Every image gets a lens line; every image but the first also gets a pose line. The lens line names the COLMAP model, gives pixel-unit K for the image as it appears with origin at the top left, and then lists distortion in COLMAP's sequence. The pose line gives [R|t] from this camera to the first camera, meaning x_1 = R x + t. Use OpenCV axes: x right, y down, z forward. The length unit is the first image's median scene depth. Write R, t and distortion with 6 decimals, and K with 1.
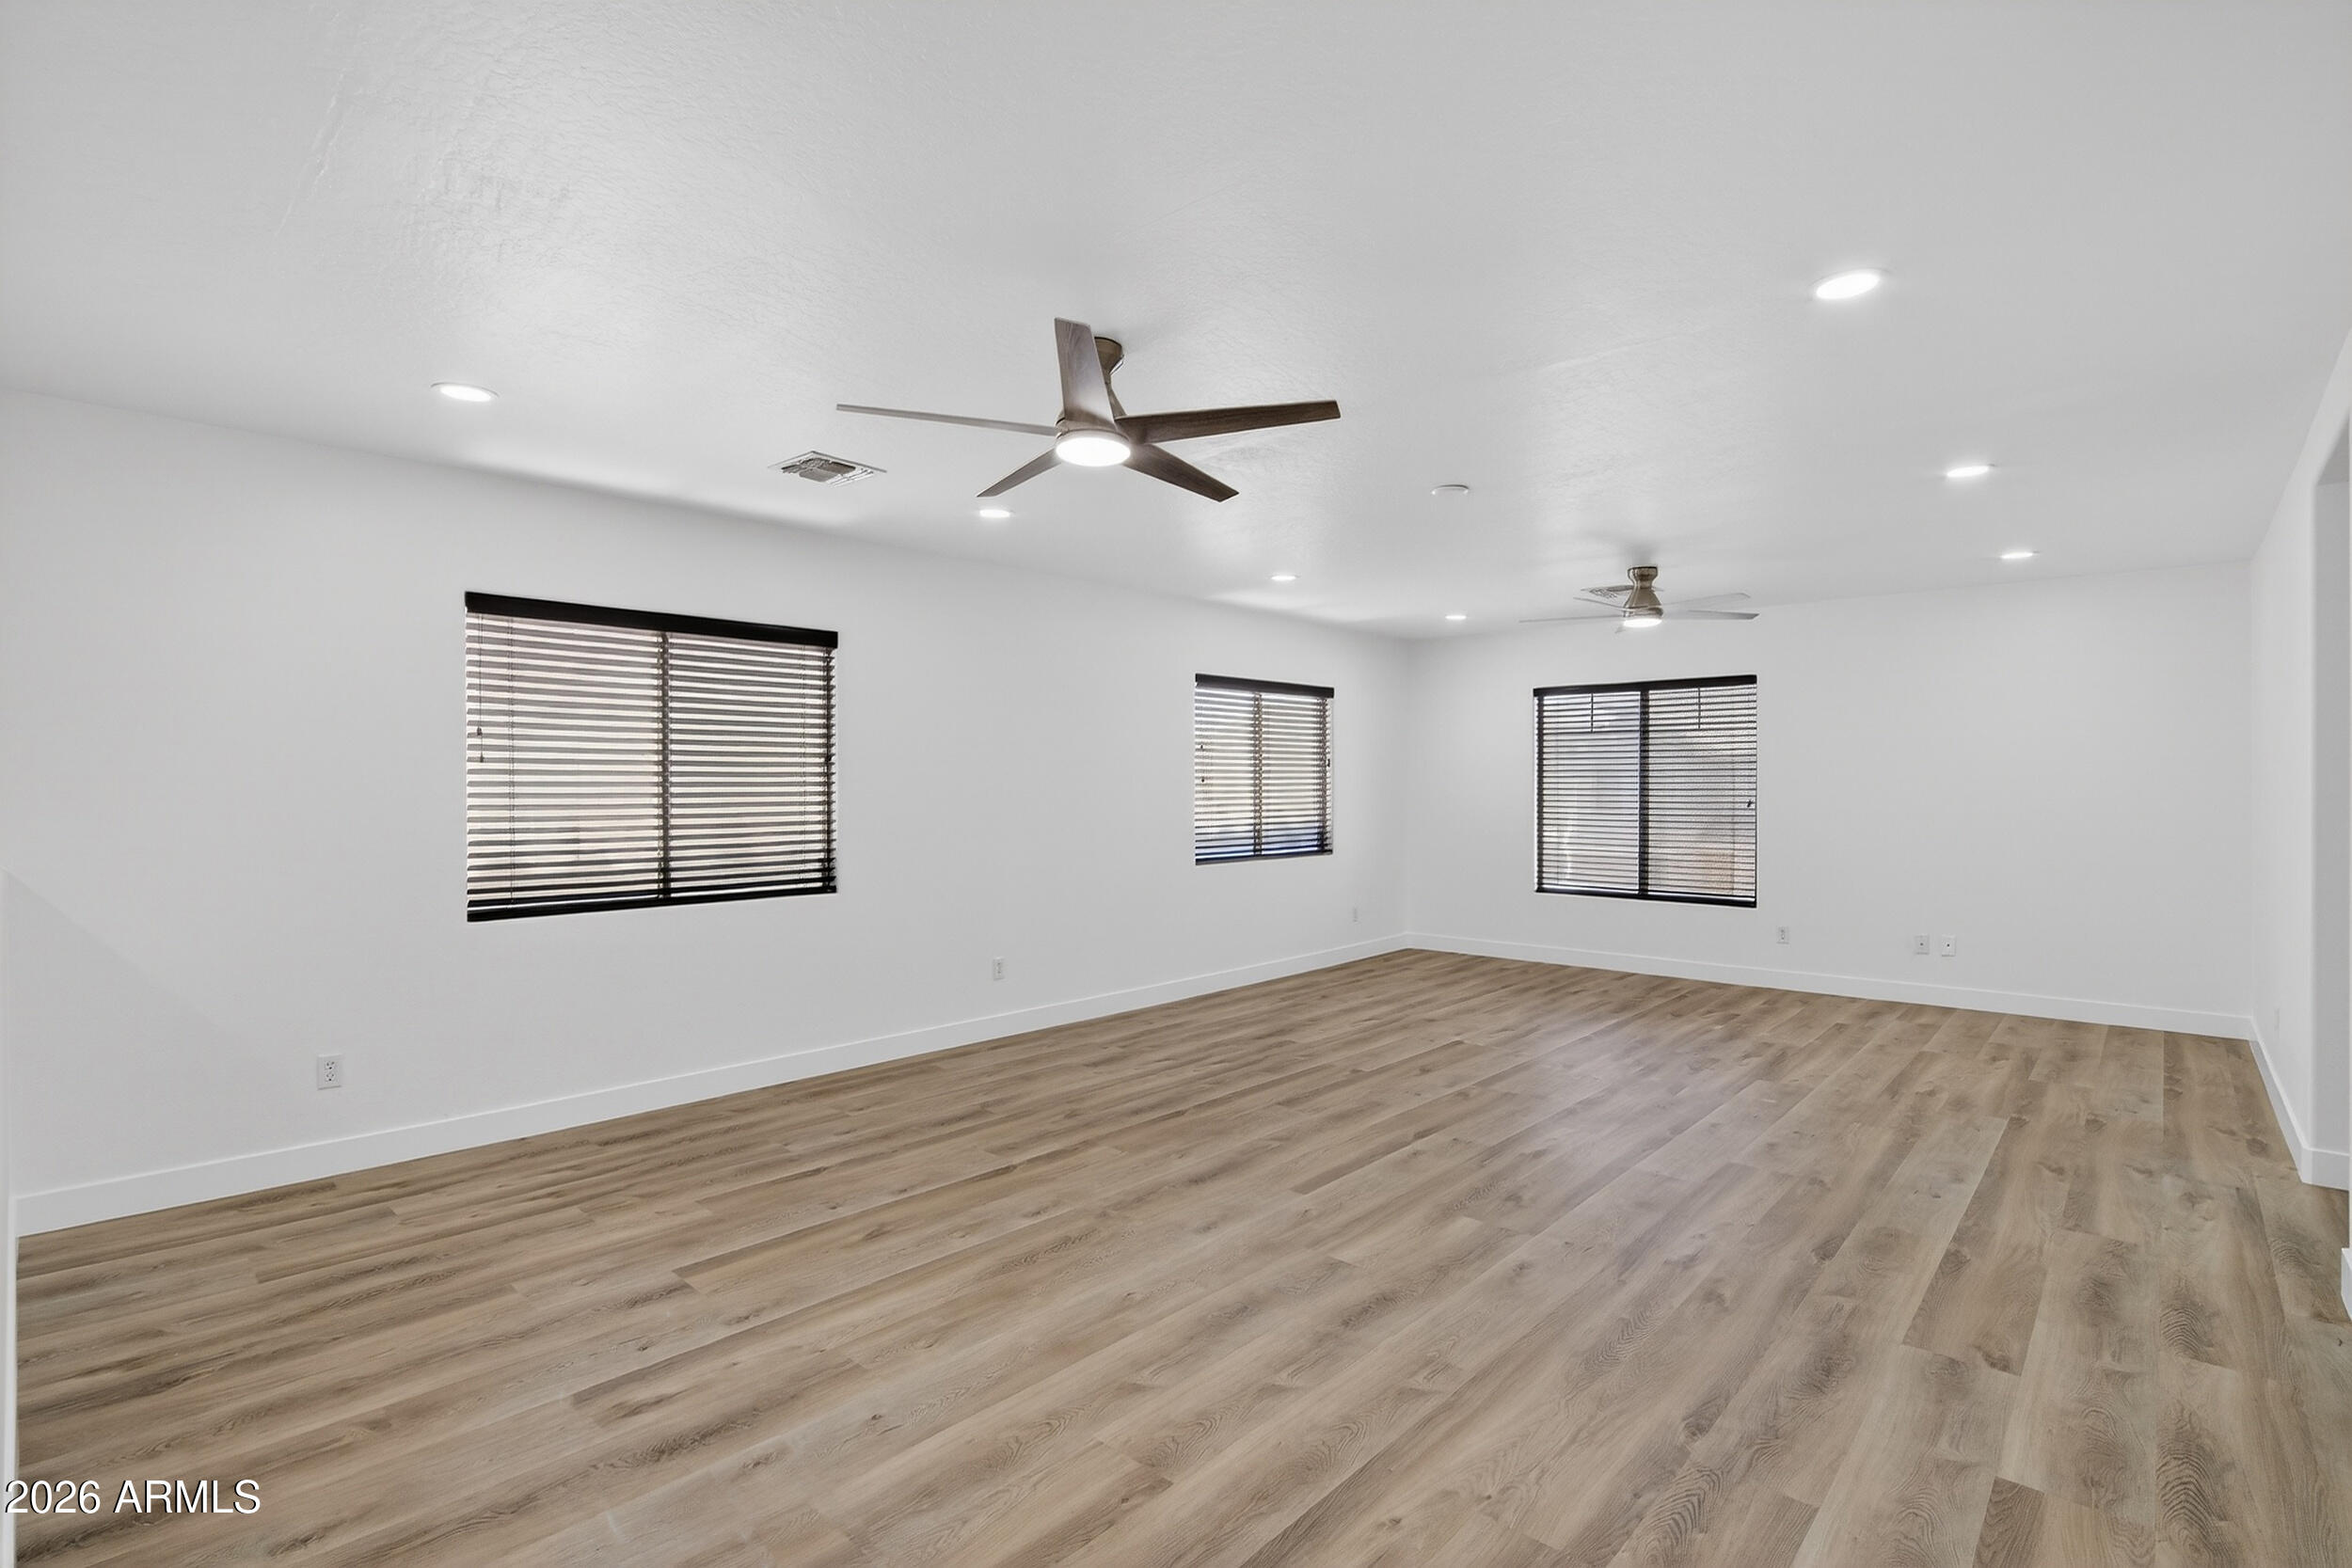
lens RADIAL K [[1077.5, 0, 1176.0], [0, 1077.5, 784.0], [0, 0, 1]] dist [-0.018622, -0.000937]
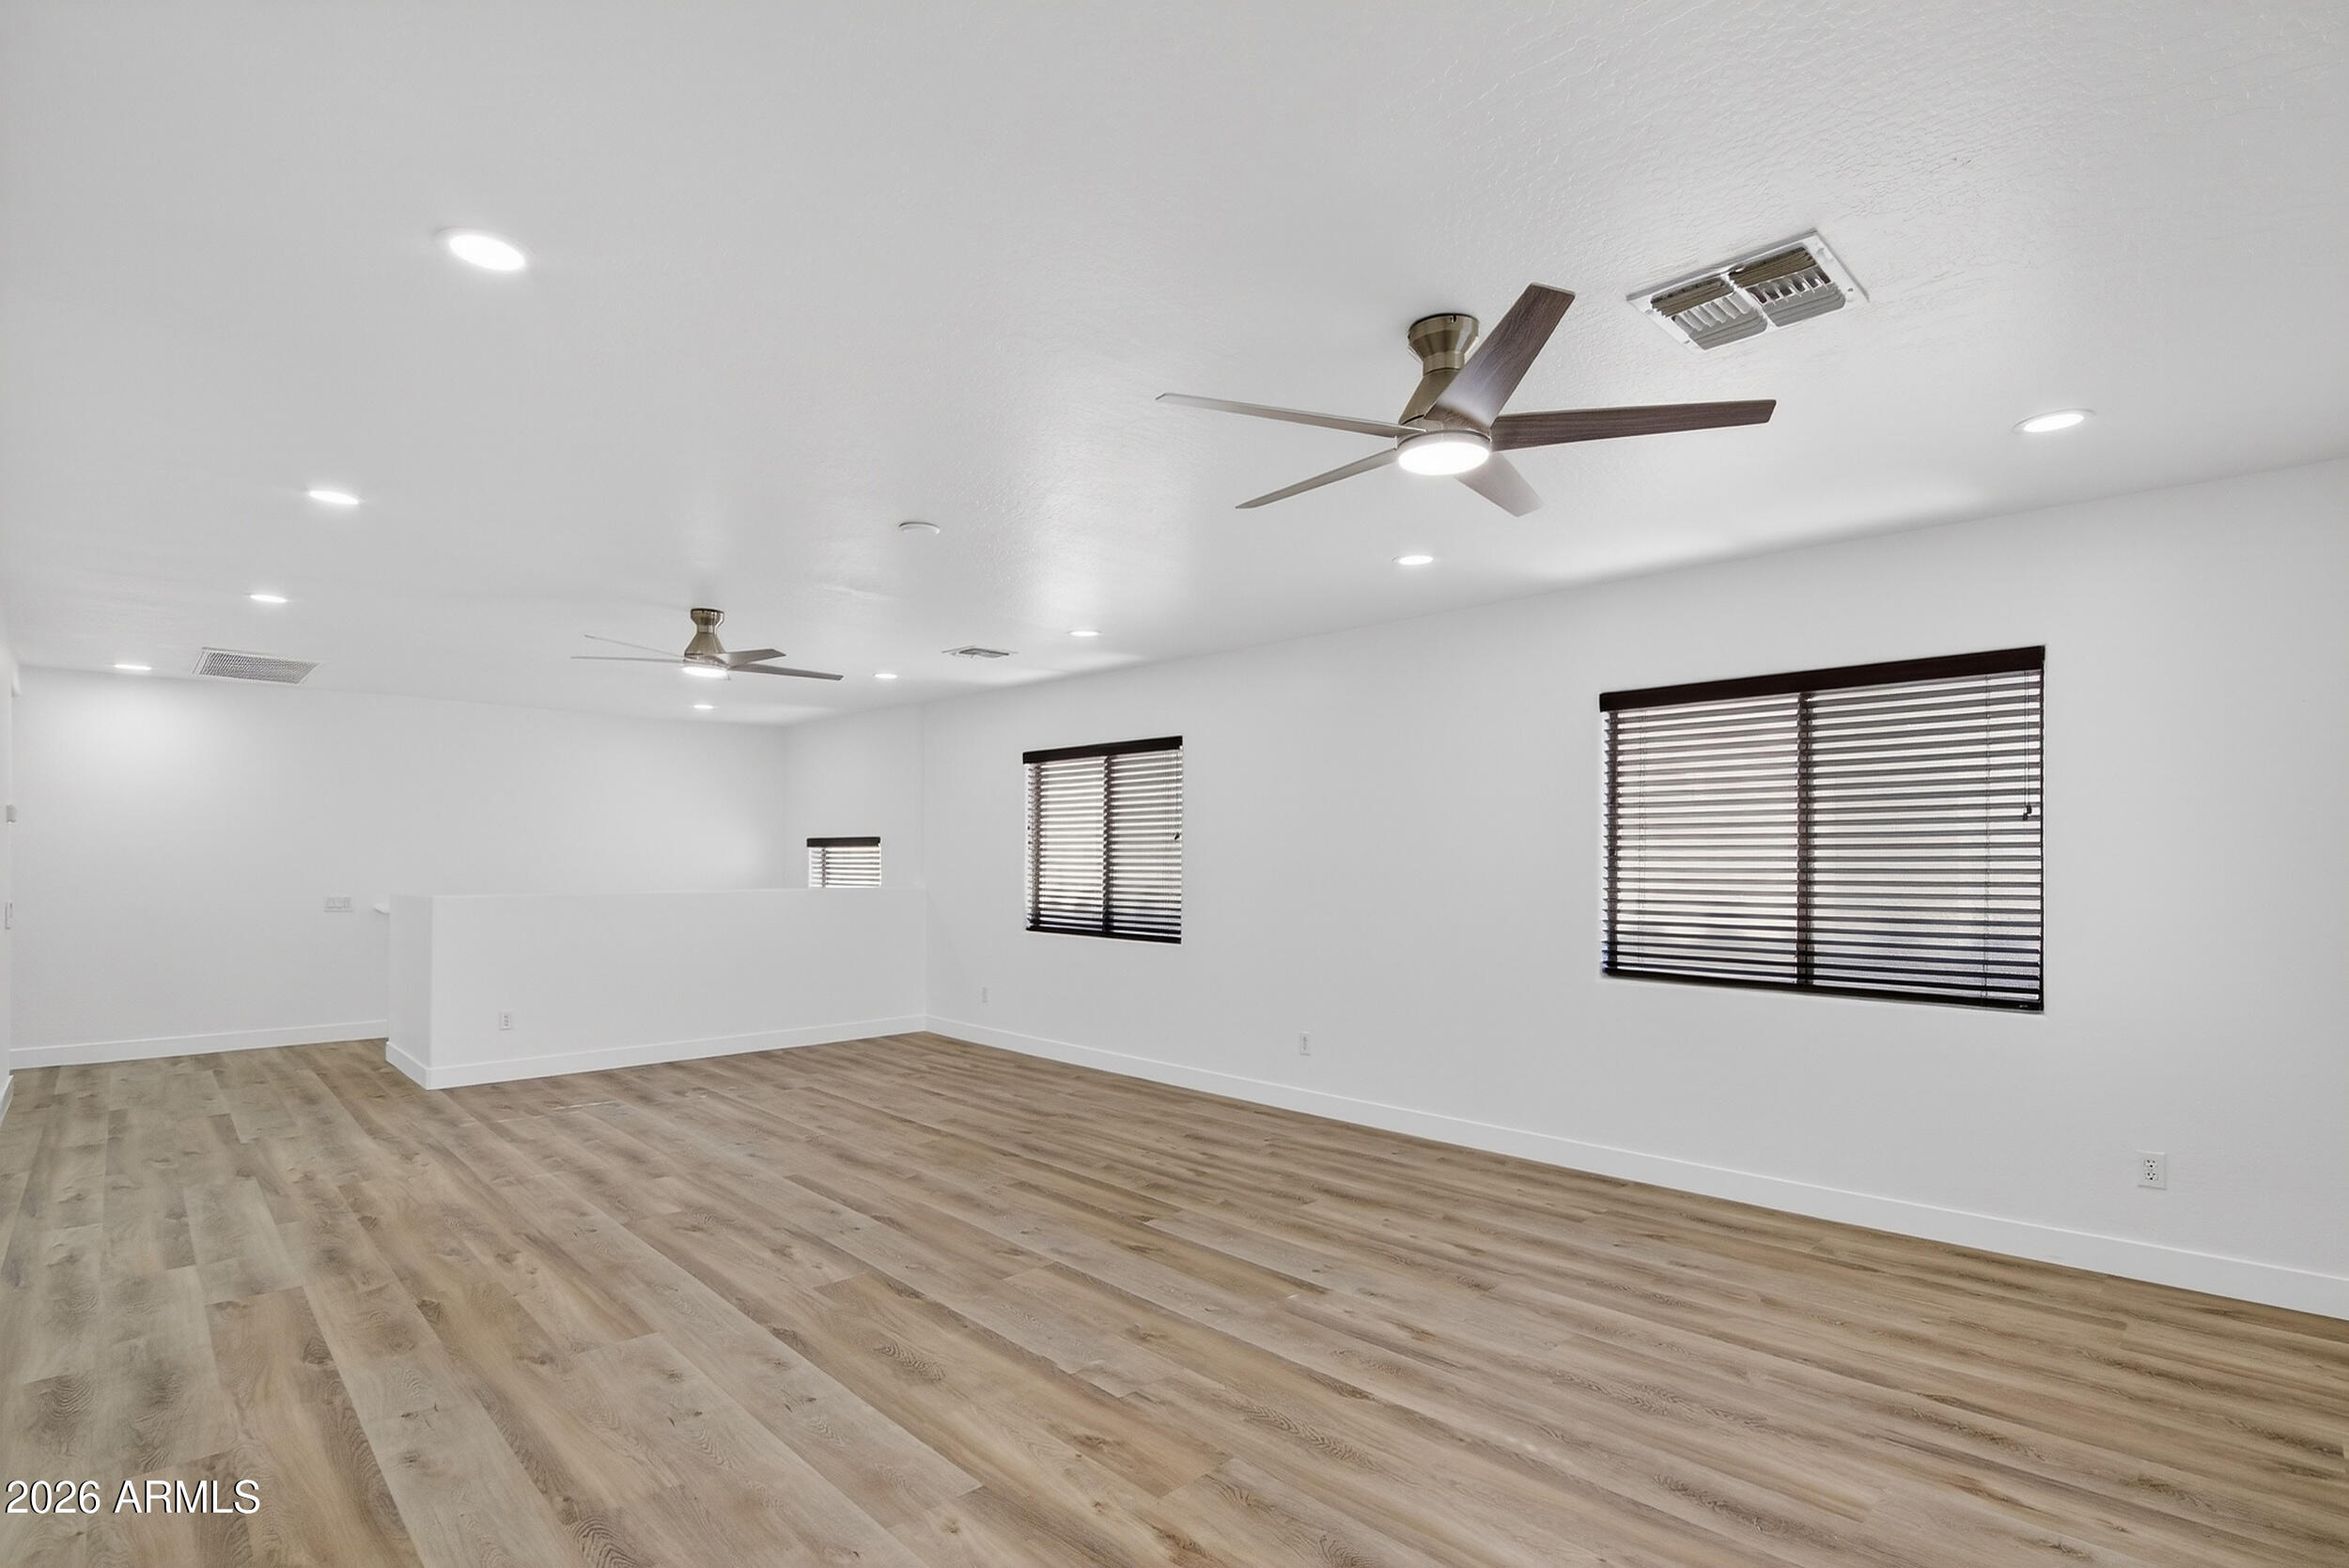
lens RADIAL K [[1095.3, 0, 1174.5], [0, 1095.3, 784.0], [0, 0, 1]] dist [-0.019712, 0.001501]
pose [[-0.046793, -0.070746, -0.996396, 1.482680], [0.003350, 0.997472, -0.070980, 0.007709], [0.998899, -0.006659, -0.046438, 1.588106]]
